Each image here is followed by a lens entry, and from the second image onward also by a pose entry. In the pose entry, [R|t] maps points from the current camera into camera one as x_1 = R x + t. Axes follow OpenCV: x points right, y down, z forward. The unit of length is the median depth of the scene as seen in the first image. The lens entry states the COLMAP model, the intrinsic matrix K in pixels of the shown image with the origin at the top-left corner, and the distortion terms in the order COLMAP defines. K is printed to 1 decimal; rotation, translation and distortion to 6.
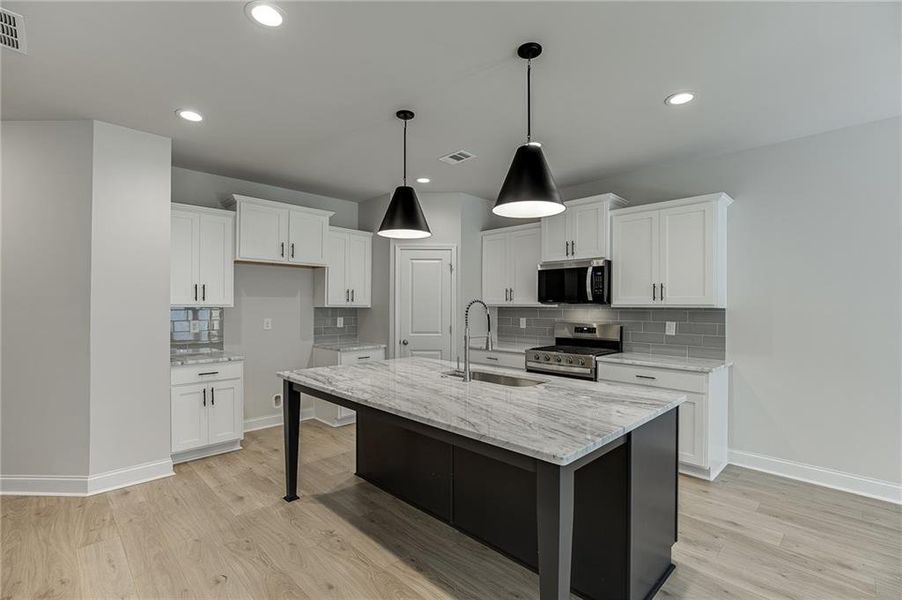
lens RADIAL K [[417.9, 0, 453.9], [0, 417.9, 301.6], [0, 0, 1]] dist [-0.002912, -0.000042]
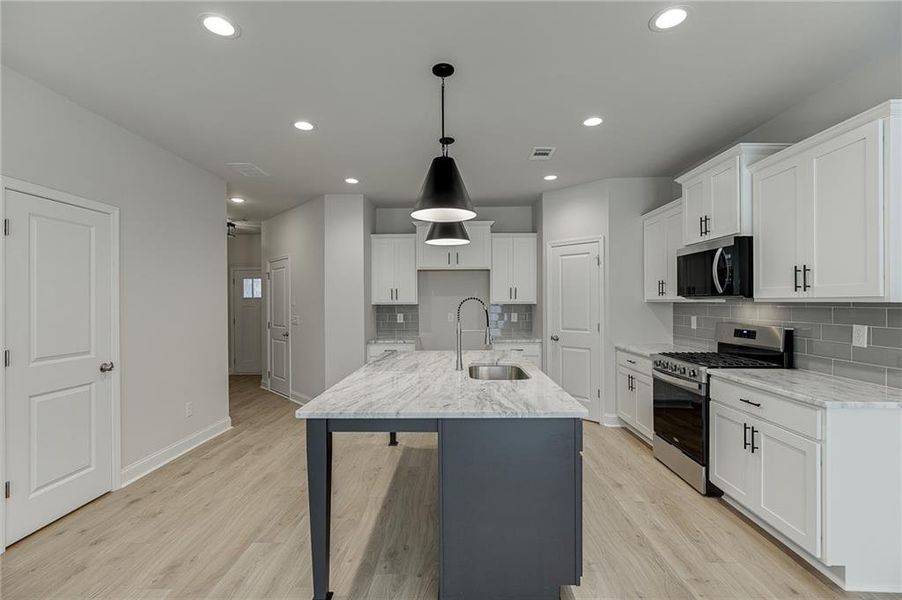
lens RADIAL K [[419.4, 0, 447.5], [0, 419.4, 300.4], [0, 0, 1]] dist [-0.001187, 0.000362]
pose [[0.688779, -0.011180, -0.724885, 0.527595], [0.016000, 0.999872, -0.000218, 0.002291], [0.724795, -0.011448, 0.688870, 0.133181]]
